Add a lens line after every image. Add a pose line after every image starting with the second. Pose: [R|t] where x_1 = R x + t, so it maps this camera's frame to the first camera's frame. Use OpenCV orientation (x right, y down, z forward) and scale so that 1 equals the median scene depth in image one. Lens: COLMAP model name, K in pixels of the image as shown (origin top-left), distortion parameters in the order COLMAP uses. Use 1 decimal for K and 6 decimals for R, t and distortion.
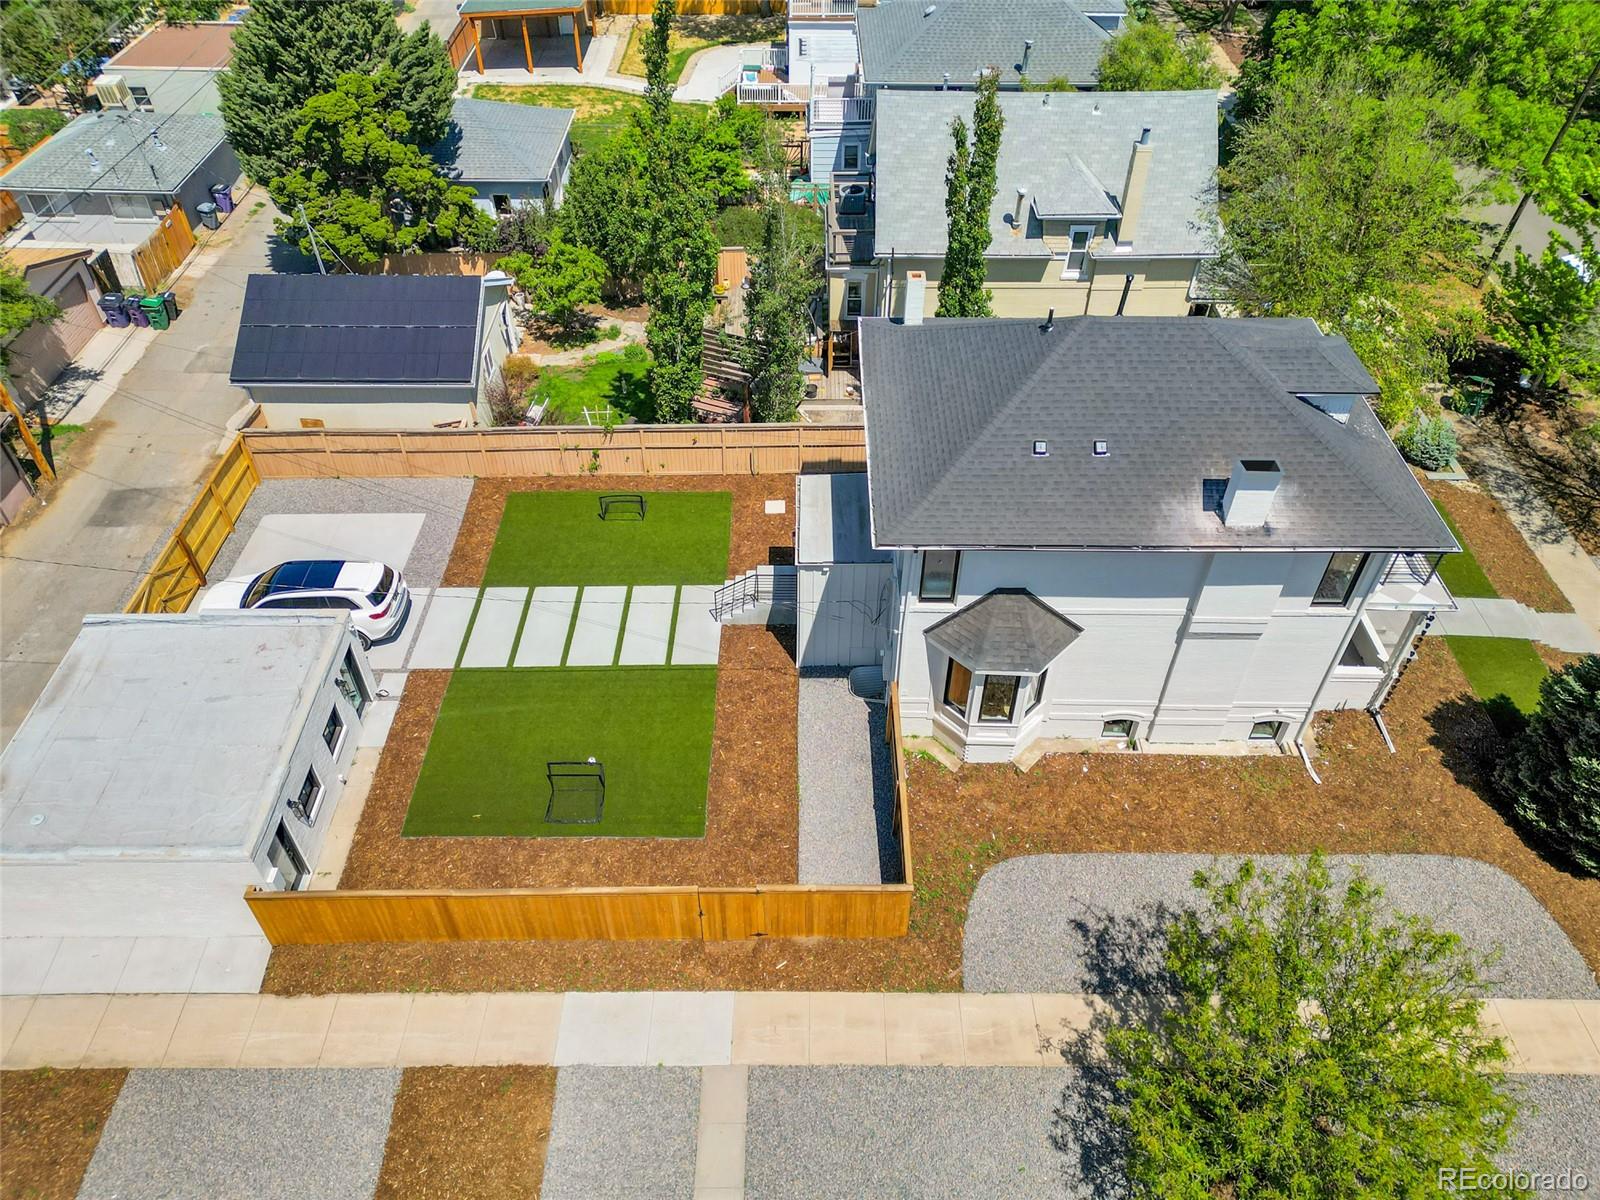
lens RADIAL K [[1126.1, 0, 792.2], [0, 1126.1, 606.1], [0, 0, 1]] dist [0.071920, -0.079462]
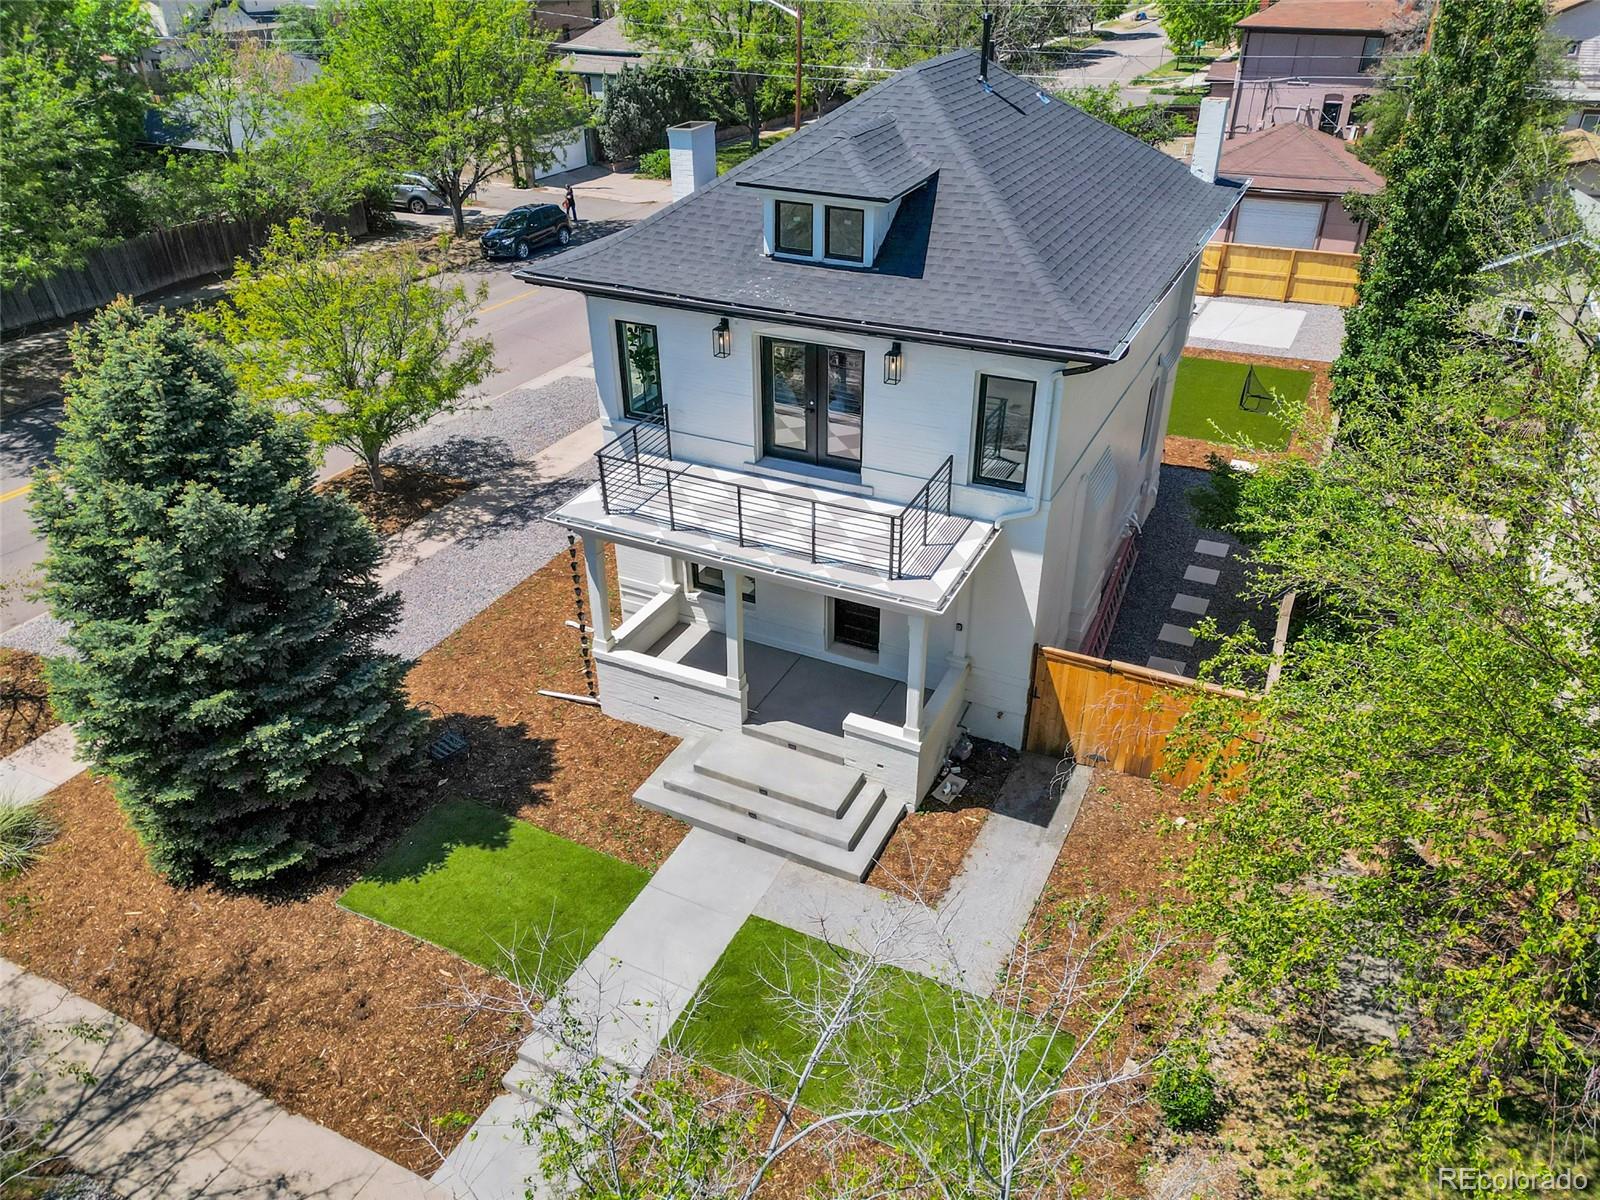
lens RADIAL K [[1136.4, 0, 796.3], [0, 1136.4, 598.4], [0, 0, 1]] dist [0.067310, -0.058584]
pose [[-0.436485, 0.463492, -0.771140, 1.038304], [-0.616978, 0.469630, 0.631495, -0.473316], [0.654843, 0.751414, 0.080978, 1.060791]]
